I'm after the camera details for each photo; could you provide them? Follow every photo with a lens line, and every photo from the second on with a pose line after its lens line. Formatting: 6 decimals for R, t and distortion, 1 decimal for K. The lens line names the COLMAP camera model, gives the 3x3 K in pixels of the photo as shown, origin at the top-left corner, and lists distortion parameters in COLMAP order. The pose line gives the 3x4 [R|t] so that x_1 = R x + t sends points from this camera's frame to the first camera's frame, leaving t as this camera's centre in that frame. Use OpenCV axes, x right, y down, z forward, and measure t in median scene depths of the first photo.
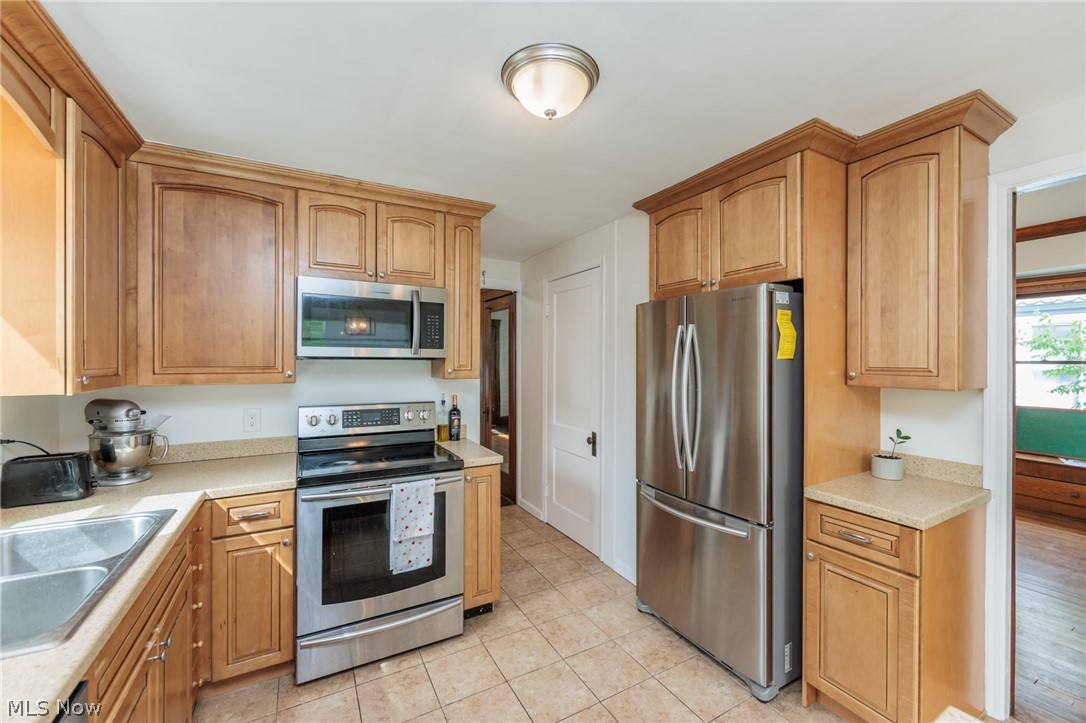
lens RADIAL K [[423.7, 0, 549.1], [0, 423.7, 362.0], [0, 0, 1]] dist [-0.009164, 0.002095]
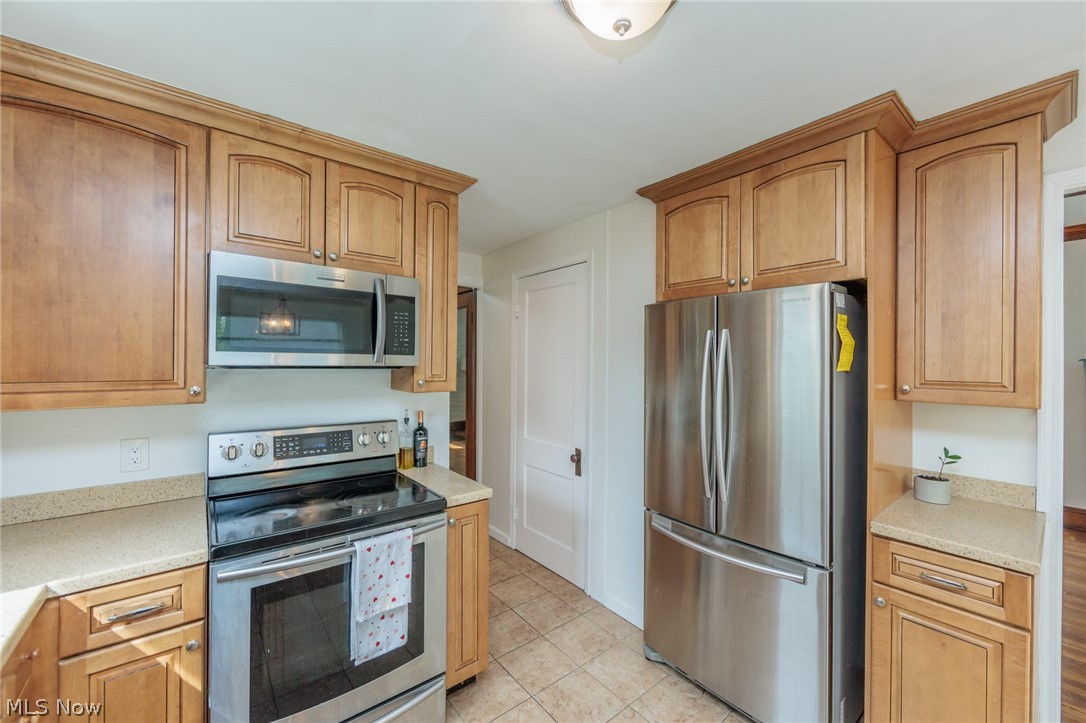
lens RADIAL K [[423.7, 0, 550.5], [0, 423.7, 362.3], [0, 0, 1]] dist [-0.009164, 0.002095]
pose [[0.986389, 0.003706, 0.164386, -0.158983], [-0.003242, 0.999990, -0.003092, -0.019201], [-0.164396, 0.002517, 0.986391, 0.227004]]
